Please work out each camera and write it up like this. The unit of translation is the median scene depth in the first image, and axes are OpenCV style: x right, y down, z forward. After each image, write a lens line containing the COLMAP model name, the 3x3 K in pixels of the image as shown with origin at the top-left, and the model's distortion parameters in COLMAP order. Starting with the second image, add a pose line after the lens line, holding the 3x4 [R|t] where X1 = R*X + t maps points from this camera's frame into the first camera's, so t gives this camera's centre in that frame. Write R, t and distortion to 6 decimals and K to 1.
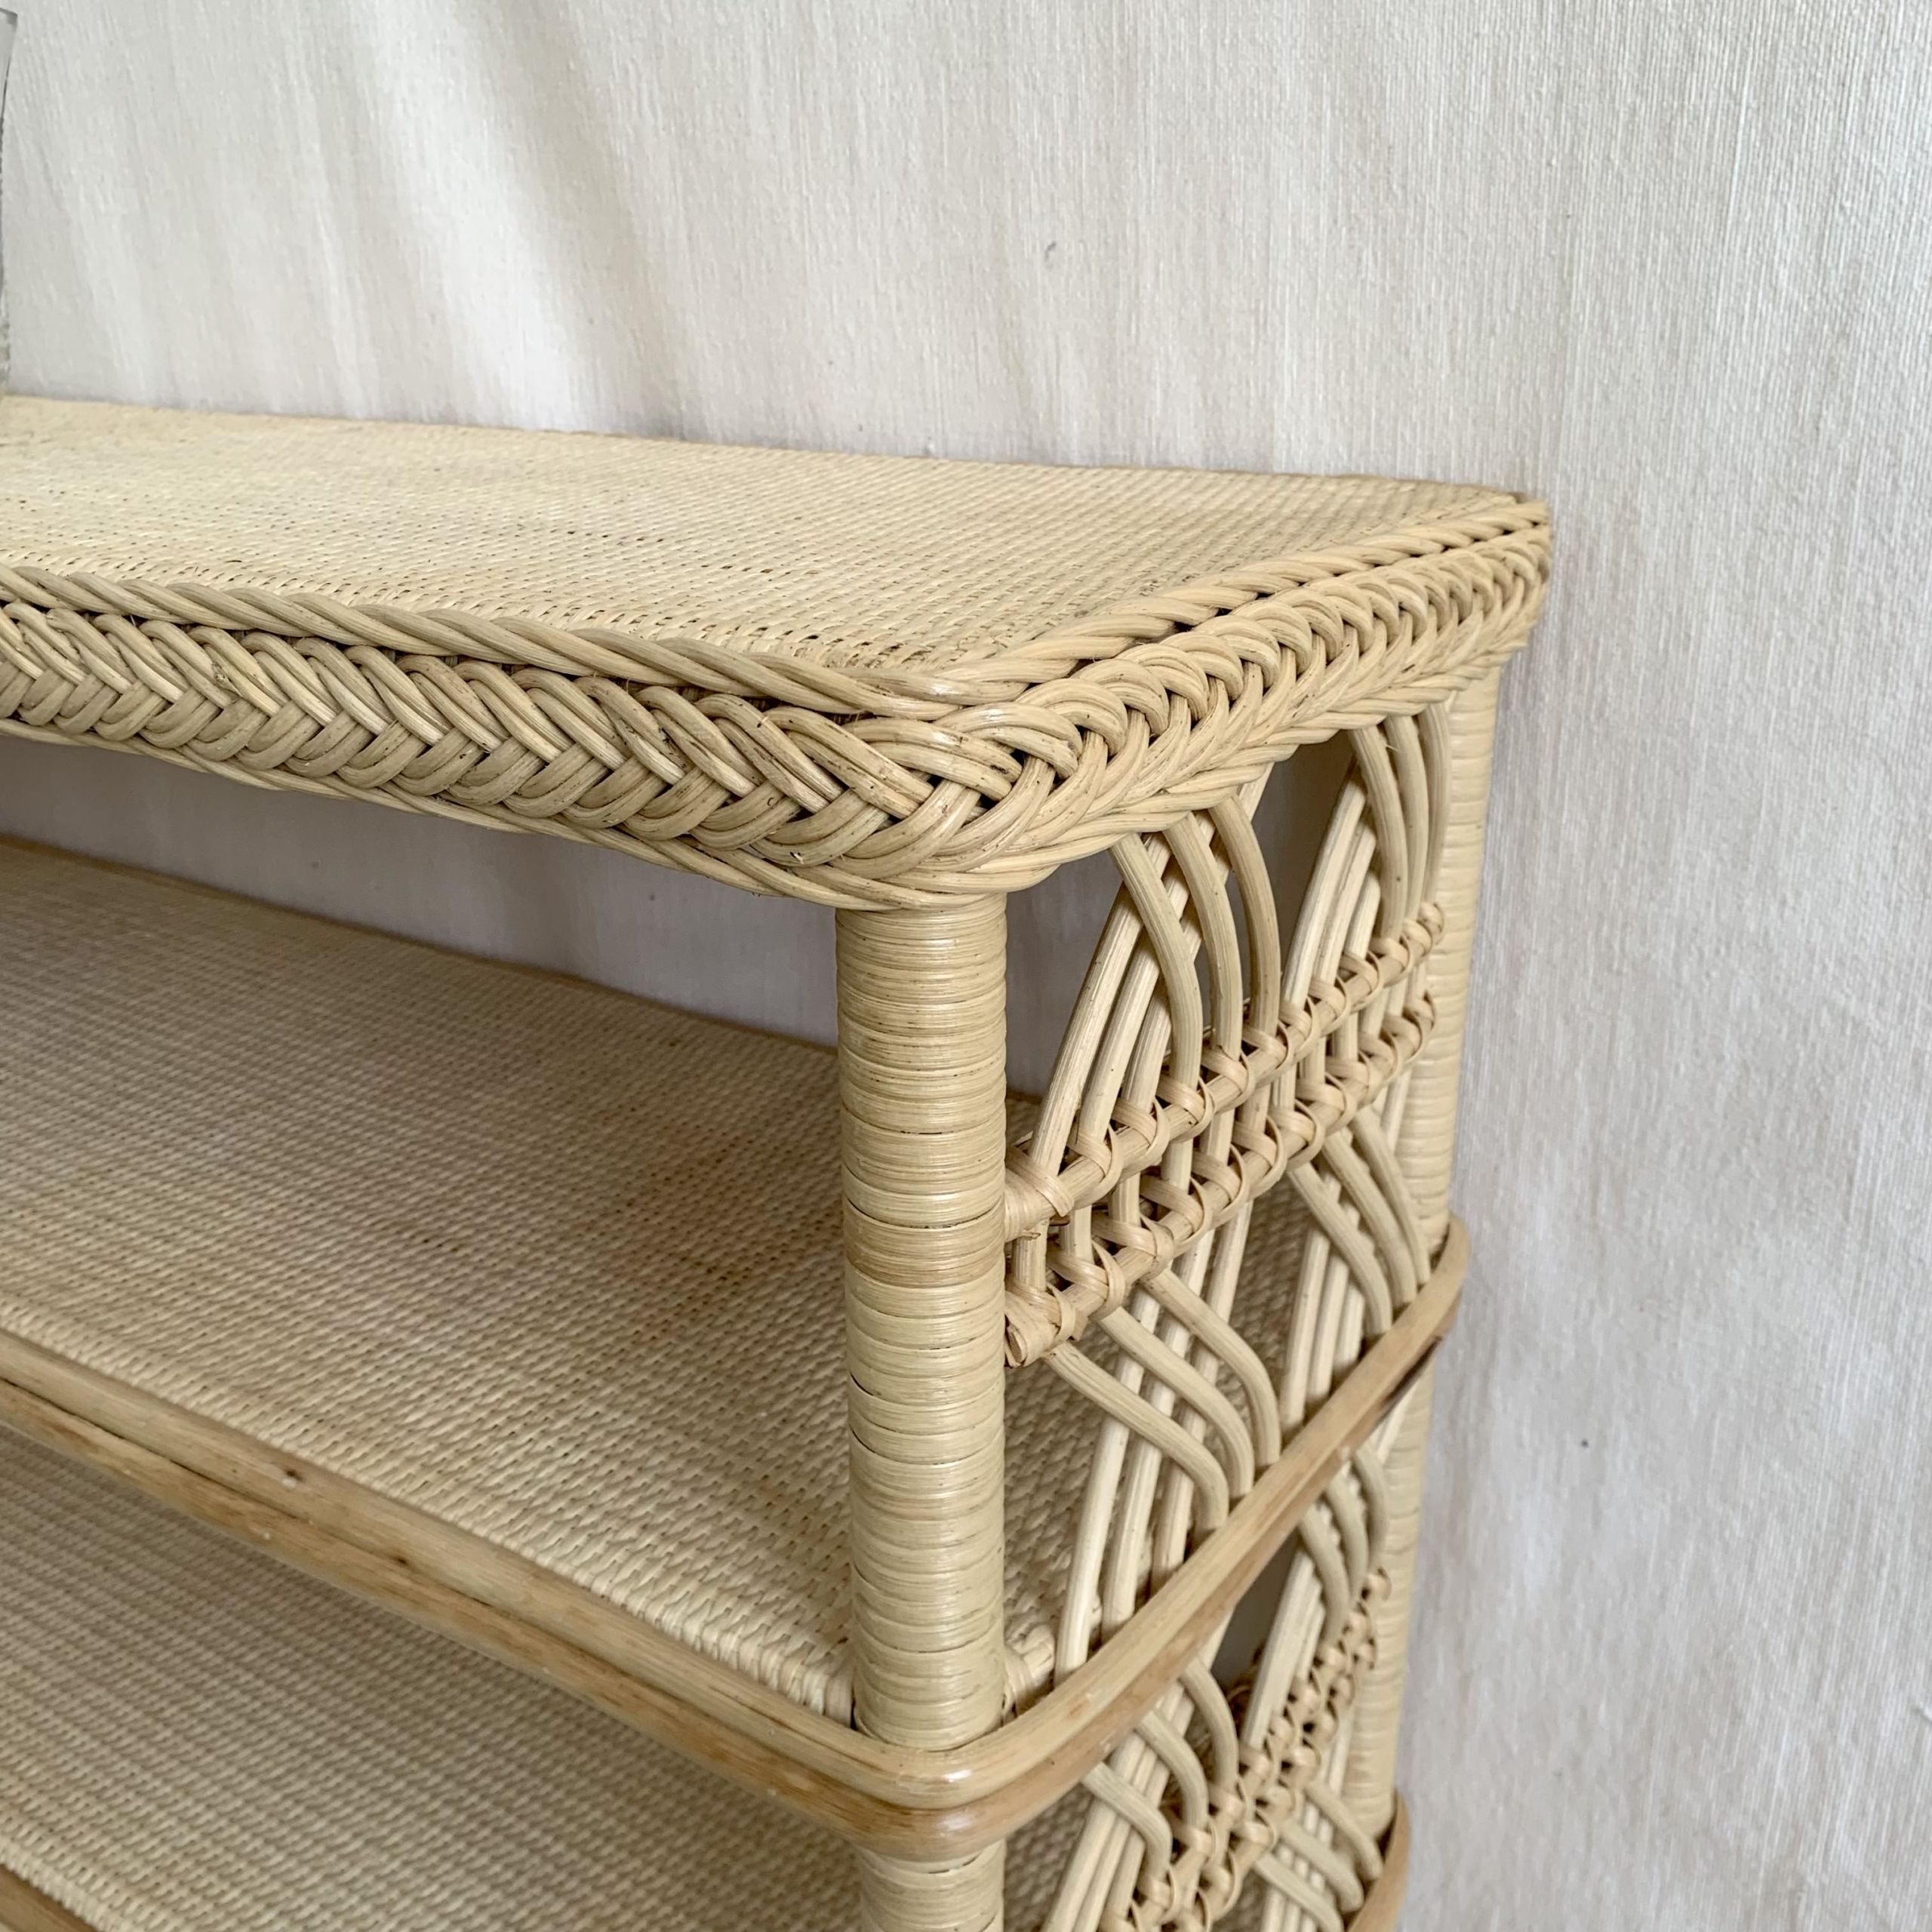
lens RADIAL K [[2019.7, 0, 1007.2], [0, 2019.7, 938.3], [0, 0, 1]] dist [0.009086, 0.000000]
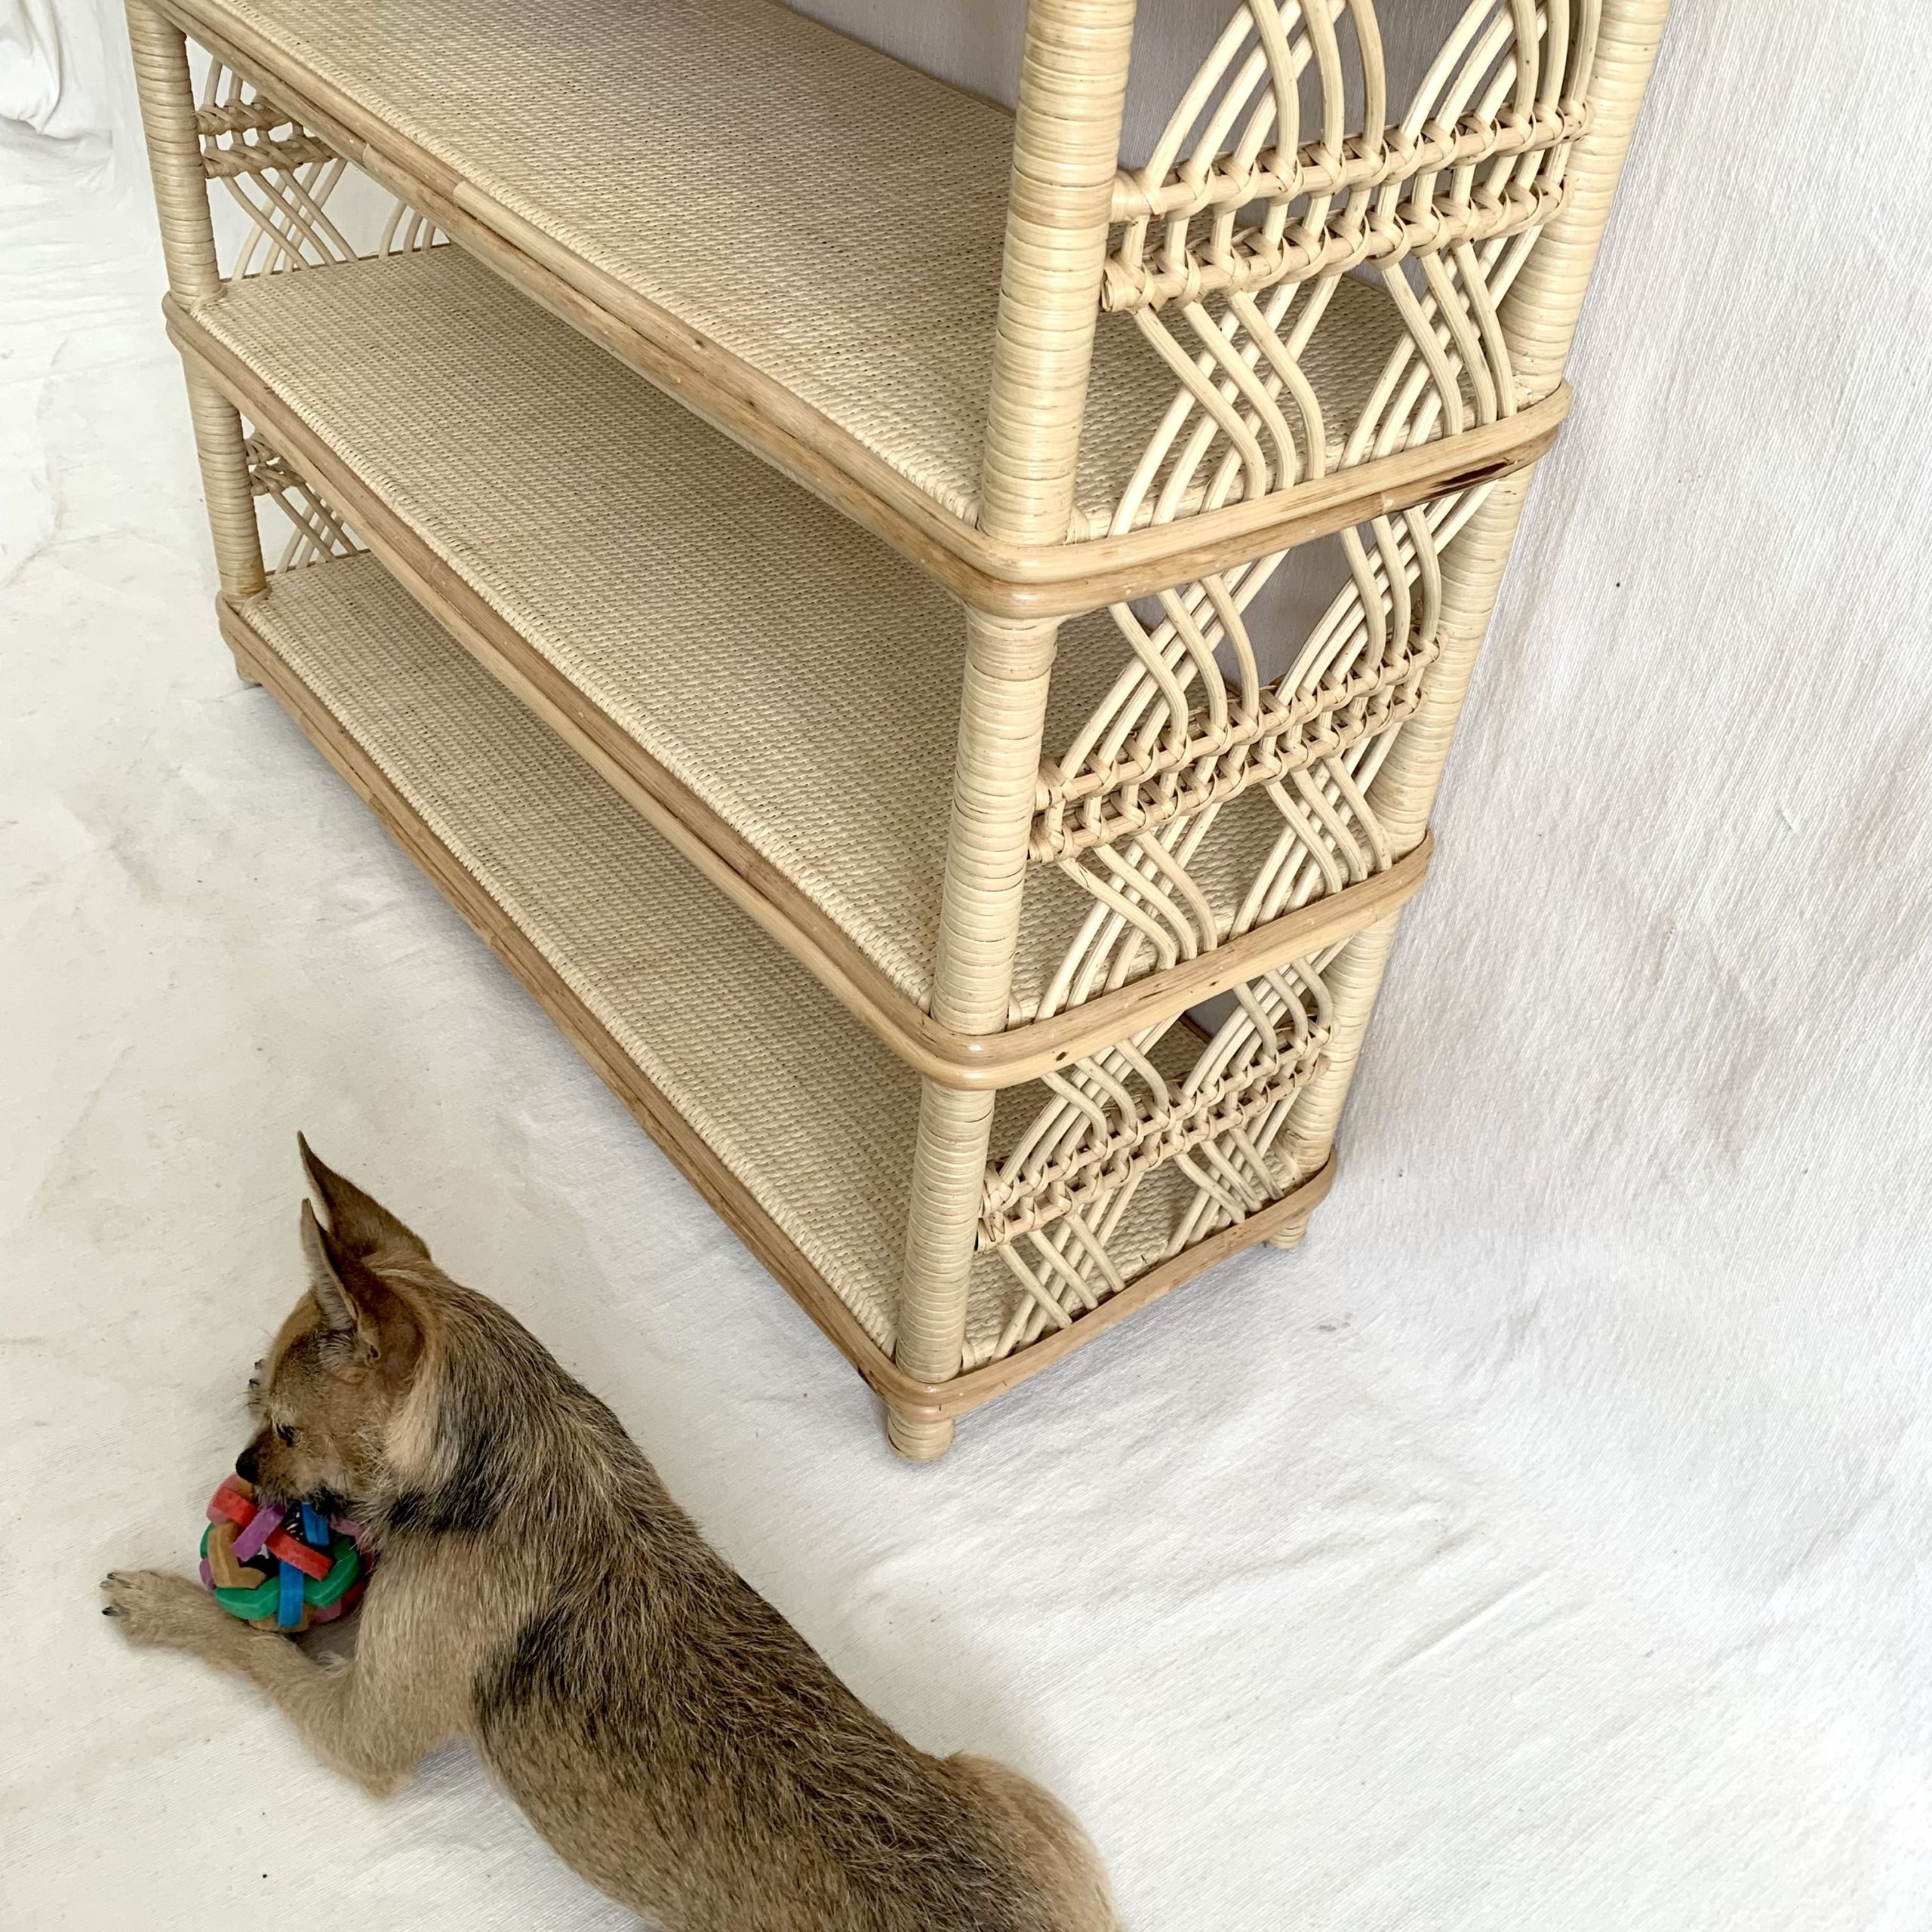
lens RADIAL K [[2019.7, 0, 975.1], [0, 2019.7, 932.1], [0, 0, 1]] dist [0.009086, 0.000000]
pose [[0.936989, 0.273615, -0.217224, 0.289617], [-0.189671, 0.920576, 0.341416, 0.106757], [0.293388, -0.278702, 0.914466, -0.454758]]
